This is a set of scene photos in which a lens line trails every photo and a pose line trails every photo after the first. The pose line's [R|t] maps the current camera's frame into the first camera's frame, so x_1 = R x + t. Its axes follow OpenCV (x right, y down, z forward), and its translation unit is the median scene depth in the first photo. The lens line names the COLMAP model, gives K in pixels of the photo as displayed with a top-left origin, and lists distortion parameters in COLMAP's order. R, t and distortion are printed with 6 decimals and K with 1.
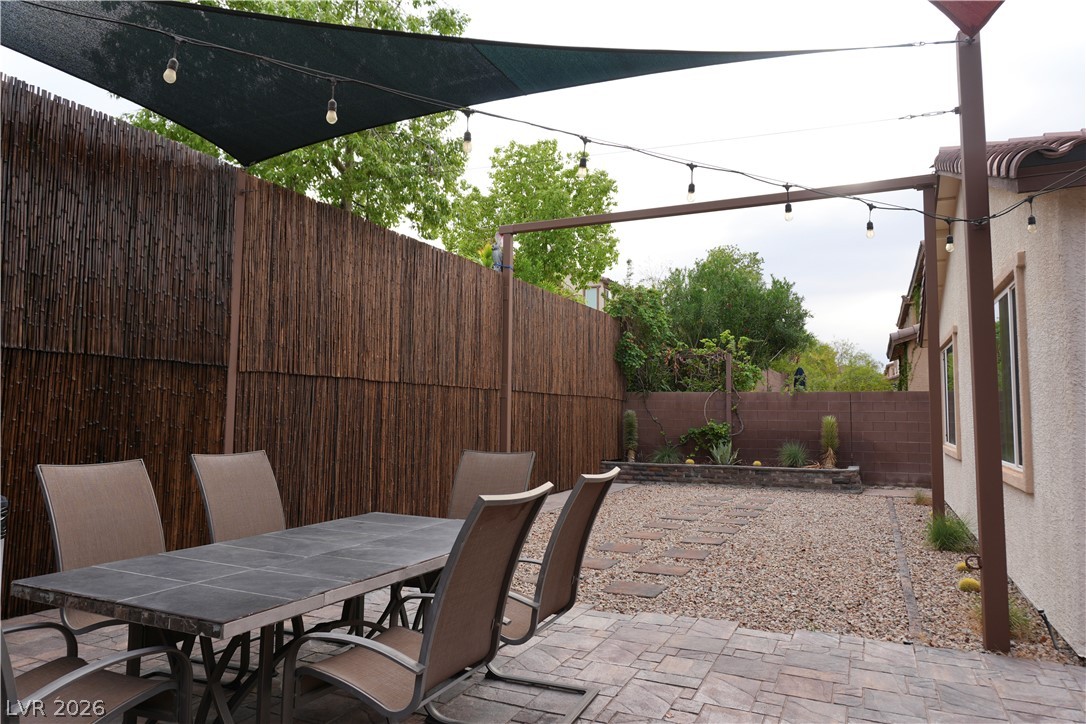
lens RADIAL K [[724.8, 0, 545.7], [0, 724.8, 363.3], [0, 0, 1]] dist [0.003979, 0.002203]
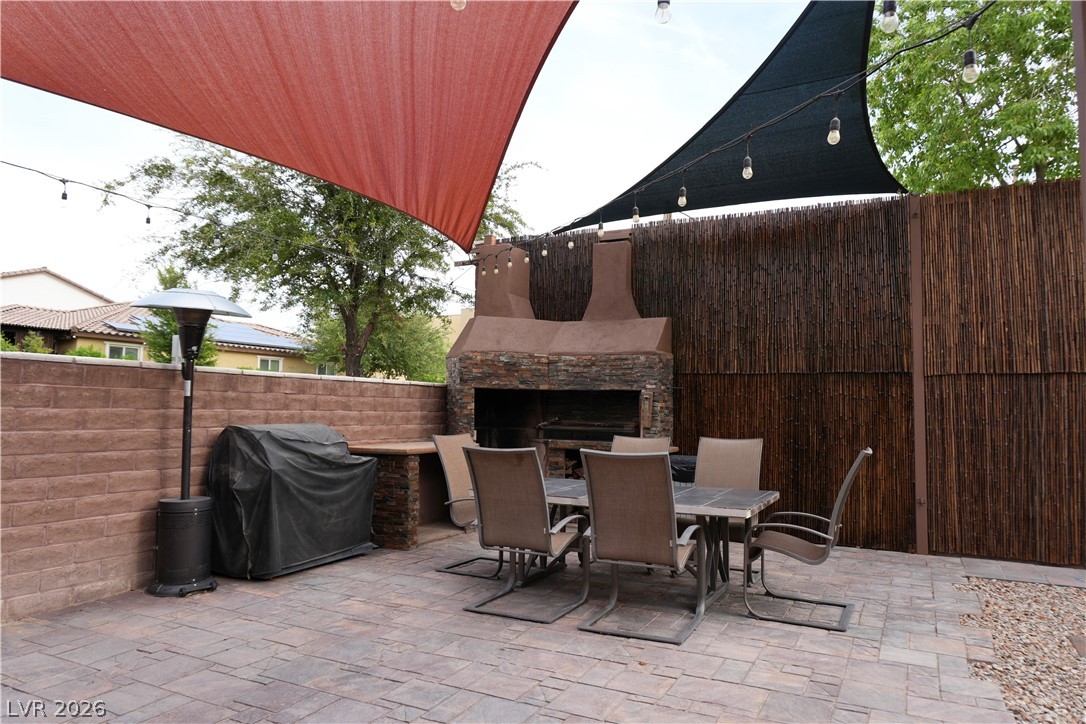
lens RADIAL K [[724.8, 0, 547.8], [0, 724.8, 362.4], [0, 0, 1]] dist [0.003979, 0.002203]
pose [[-0.054780, -0.078202, -0.995431, 0.779371], [0.057037, 0.995055, -0.081311, 0.052714], [0.996868, -0.061231, -0.050048, 0.532549]]
